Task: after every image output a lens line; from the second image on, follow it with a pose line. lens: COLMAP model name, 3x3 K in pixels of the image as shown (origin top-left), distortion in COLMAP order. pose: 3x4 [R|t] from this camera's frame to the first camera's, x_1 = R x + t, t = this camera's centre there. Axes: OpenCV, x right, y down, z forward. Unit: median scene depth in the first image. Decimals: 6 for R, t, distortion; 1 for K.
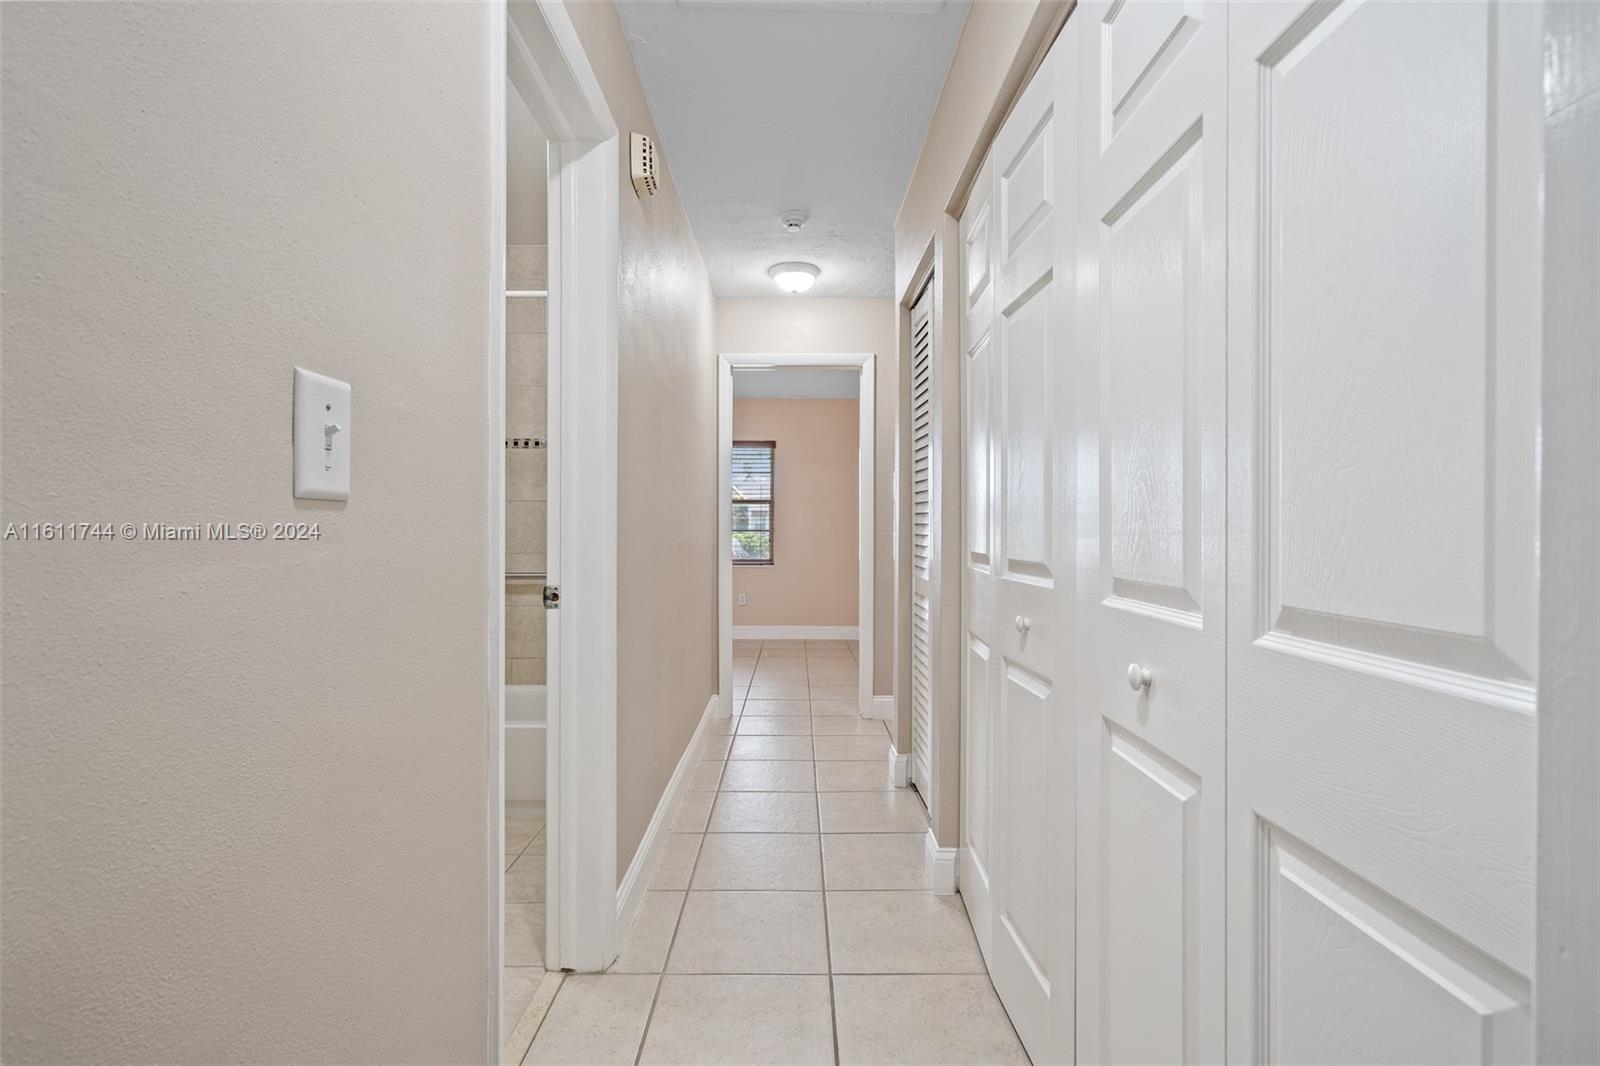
lens RADIAL K [[729.3, 0, 797.6], [0, 729.3, 532.2], [0, 0, 1]] dist [-0.005084, 0.000331]
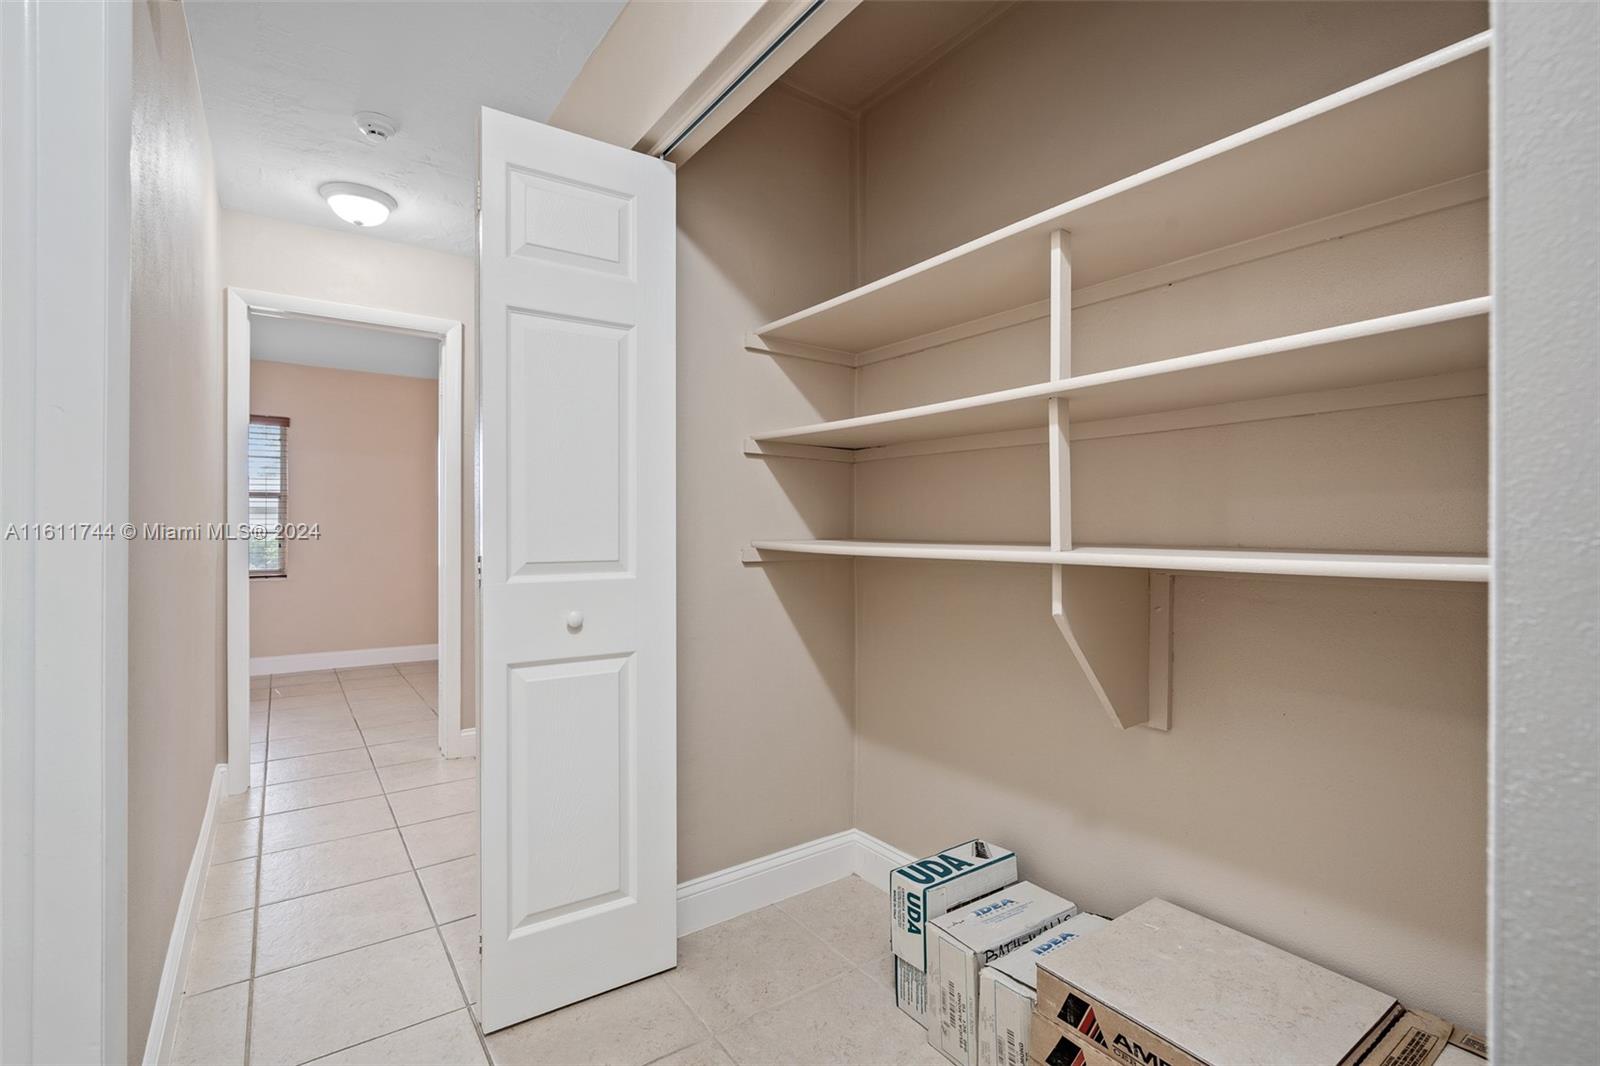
lens RADIAL K [[729.3, 0, 797.6], [0, 729.3, 532.2], [0, 0, 1]] dist [-0.005084, 0.000331]
pose [[0.815166, -0.003295, 0.579217, -0.065099], [0.003627, 0.999993, 0.000585, -0.002594], [-0.579215, 0.001624, 0.815173, 0.094167]]
